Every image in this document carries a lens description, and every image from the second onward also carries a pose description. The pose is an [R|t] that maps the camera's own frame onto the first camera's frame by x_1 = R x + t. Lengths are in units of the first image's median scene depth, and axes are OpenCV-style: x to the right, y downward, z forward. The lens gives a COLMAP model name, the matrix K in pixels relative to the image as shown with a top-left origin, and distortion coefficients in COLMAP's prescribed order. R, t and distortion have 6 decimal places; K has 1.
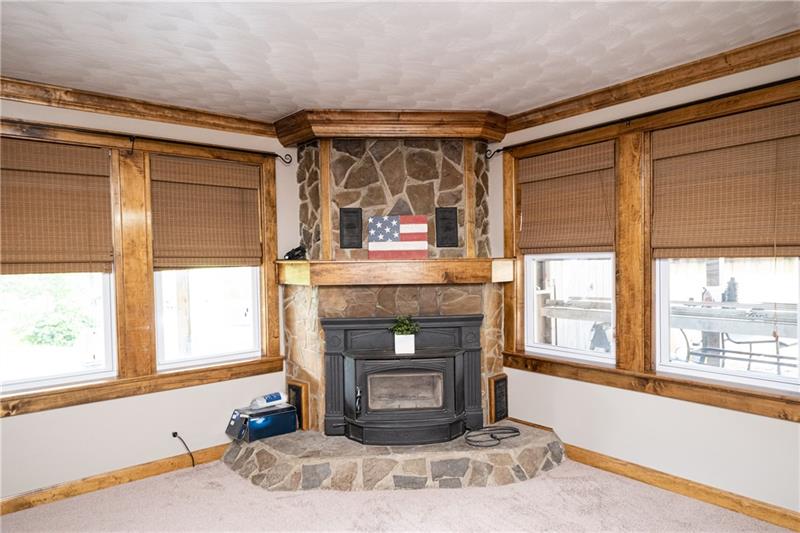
lens RADIAL K [[499.8, 0, 400.0], [0, 499.8, 266.5], [0, 0, 1]] dist [0.007954, 0.001104]
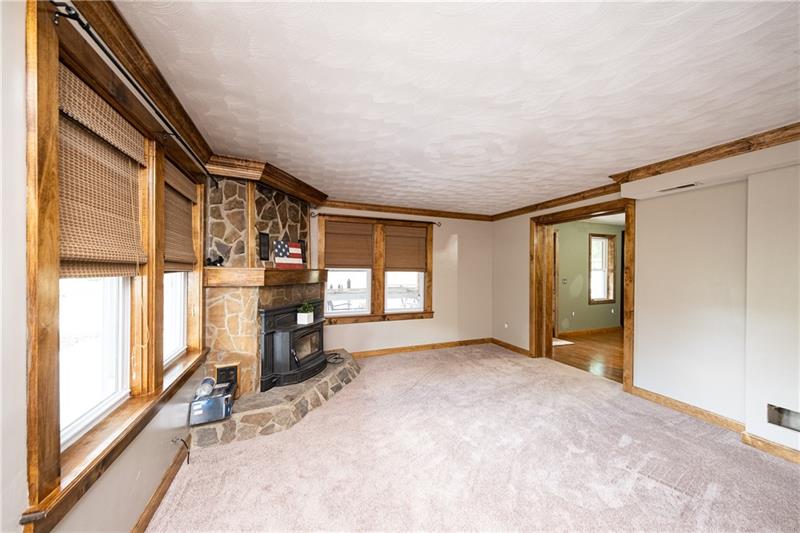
lens RADIAL K [[291.3, 0, 400.0], [0, 291.3, 266.5], [0, 0, 1]] dist [-0.000035, -0.000011]
pose [[0.300132, 0.033131, 0.953322, -0.800324], [-0.008307, 0.999450, -0.032119, 0.005852], [-0.953861, 0.001721, 0.300242, 0.366629]]
